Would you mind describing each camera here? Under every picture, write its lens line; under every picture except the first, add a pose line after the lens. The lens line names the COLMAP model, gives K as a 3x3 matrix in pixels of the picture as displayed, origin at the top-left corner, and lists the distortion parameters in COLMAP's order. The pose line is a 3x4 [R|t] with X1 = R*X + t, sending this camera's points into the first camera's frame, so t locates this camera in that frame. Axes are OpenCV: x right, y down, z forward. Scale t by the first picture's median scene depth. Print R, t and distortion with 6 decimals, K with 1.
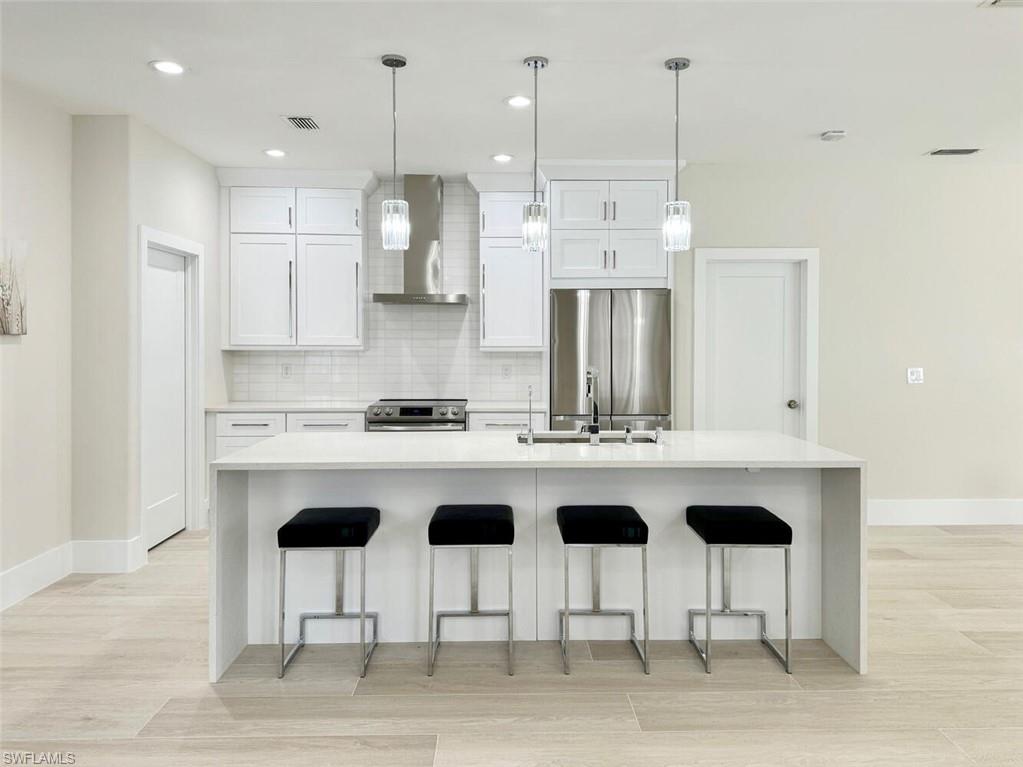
lens RADIAL K [[740.1, 0, 514.4], [0, 740.1, 341.0], [0, 0, 1]] dist [0.046320, -0.000760]
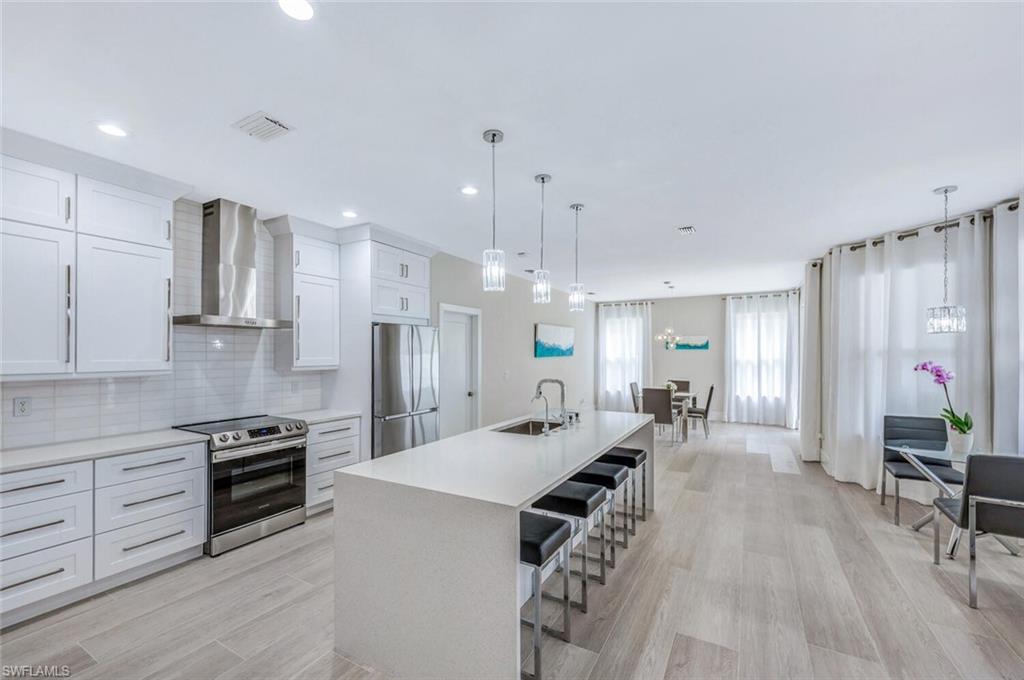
lens RADIAL K [[419.3, 0, 509.3], [0, 419.3, 351.3], [0, 0, 1]] dist [0.000431, 0.000167]
pose [[0.517154, 0.000622, 0.855892, -0.450485], [0.004081, 0.999987, -0.003193, -0.013967], [-0.855883, 0.005144, 0.517144, 0.388016]]
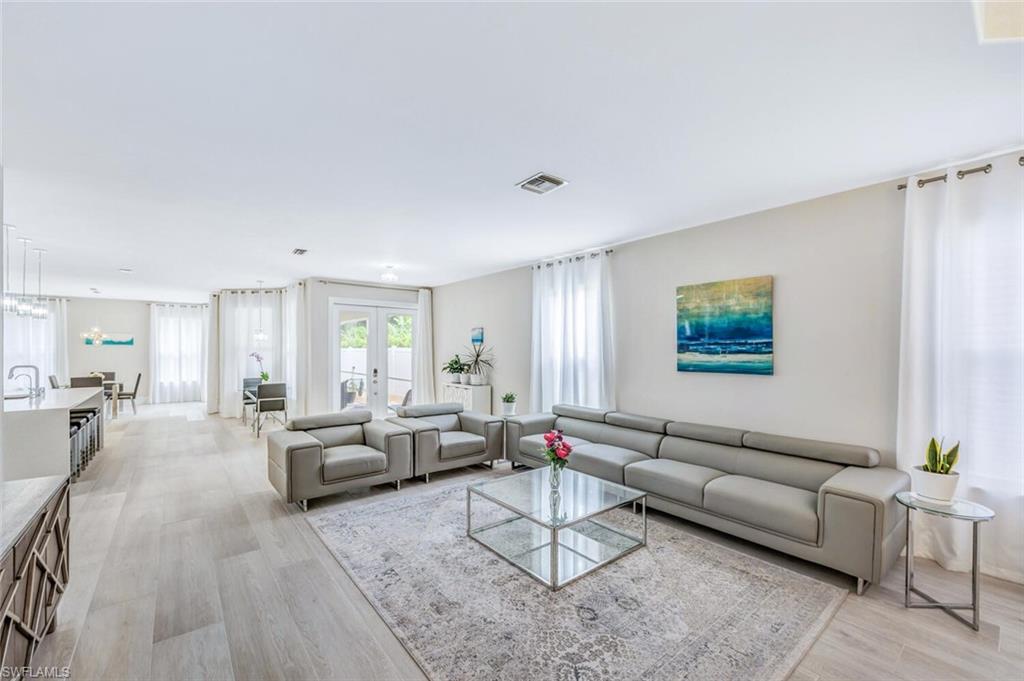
lens RADIAL K [[419.3, 0, 509.3], [0, 419.3, 351.8], [0, 0, 1]] dist [0.000431, 0.000167]
pose [[-0.606682, -0.009596, 0.794887, -1.259138], [-0.000814, 0.999934, 0.011450, -0.016974], [-0.794944, 0.006300, -0.606649, 0.363144]]
